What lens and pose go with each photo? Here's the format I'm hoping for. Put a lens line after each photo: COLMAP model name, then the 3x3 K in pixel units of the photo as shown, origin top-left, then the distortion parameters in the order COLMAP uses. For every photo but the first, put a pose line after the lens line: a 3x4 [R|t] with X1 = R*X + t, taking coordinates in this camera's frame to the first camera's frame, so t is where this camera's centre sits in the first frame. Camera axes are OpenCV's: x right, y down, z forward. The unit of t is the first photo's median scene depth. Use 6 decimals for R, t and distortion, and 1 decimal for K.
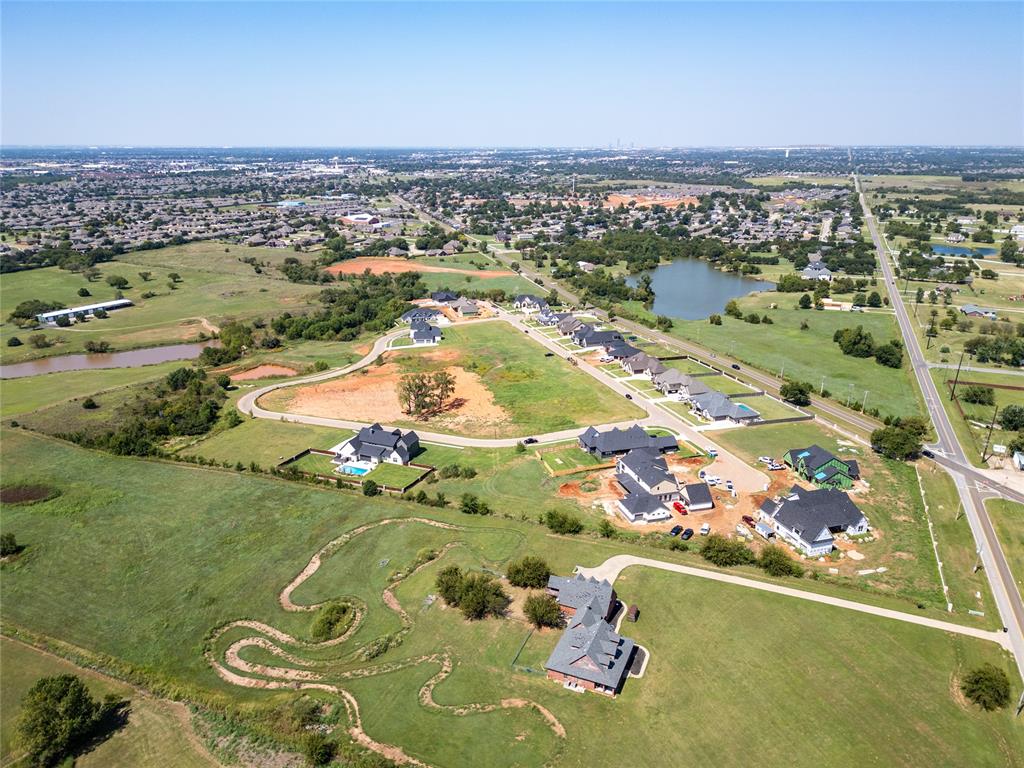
lens RADIAL K [[728.8, 0, 512.0], [0, 728.8, 384.0], [0, 0, 1]] dist [0.070031, -0.070608]
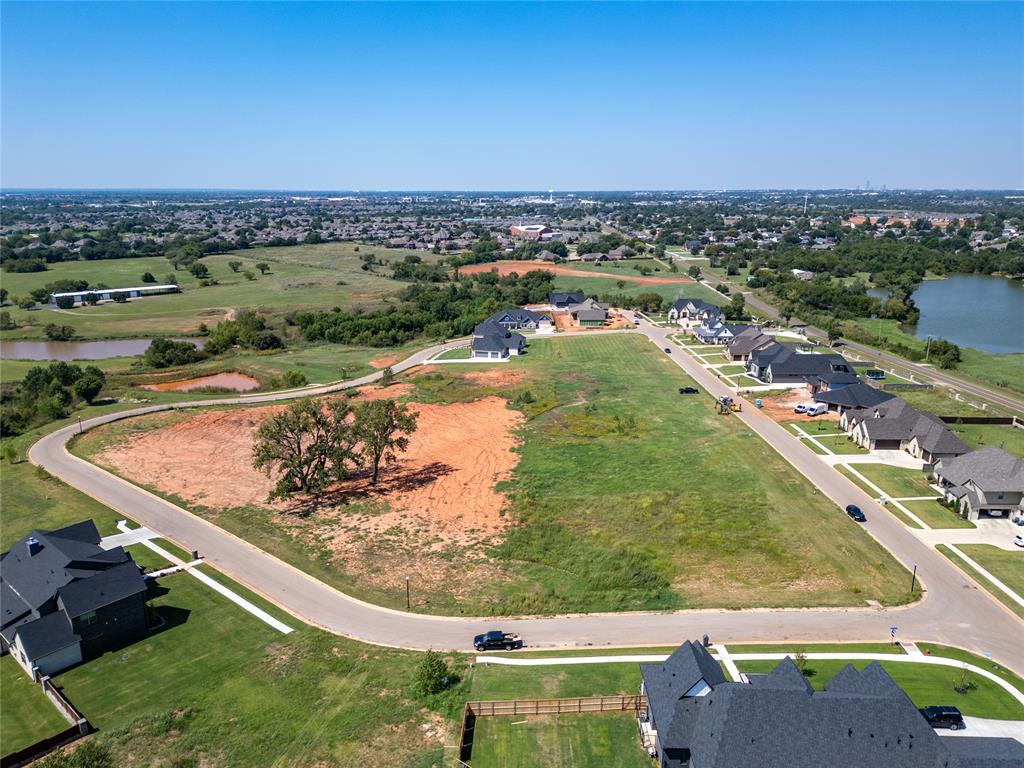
lens RADIAL K [[728.8, 0, 512.0], [0, 728.8, 384.0], [0, 0, 1]] dist [0.070031, -0.070608]
pose [[0.955822, 0.077308, -0.283596, 0.076426], [-0.093223, 0.994715, -0.043038, -0.011492], [0.278770, 0.067574, 0.957978, 0.477228]]
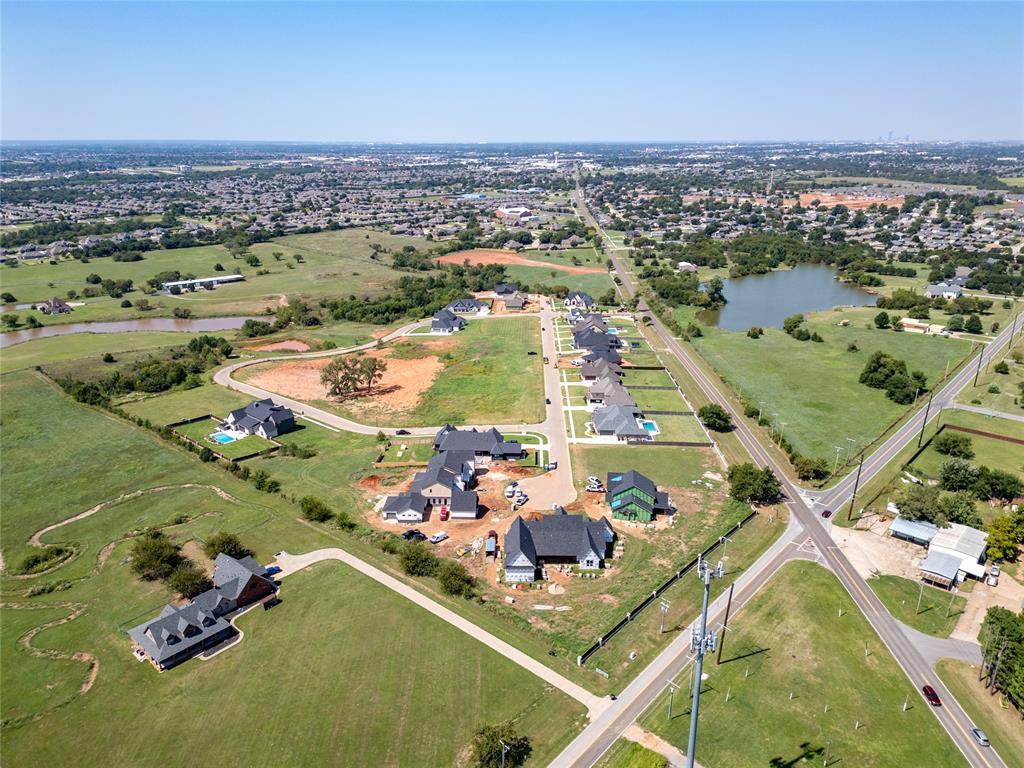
lens RADIAL K [[728.8, 0, 512.0], [0, 728.8, 384.0], [0, 0, 1]] dist [0.070031, -0.070608]
pose [[0.949143, 0.100755, -0.298290, 0.317828], [-0.098862, 0.994870, 0.021469, -0.016878], [0.298922, 0.009113, 0.954234, 0.055376]]
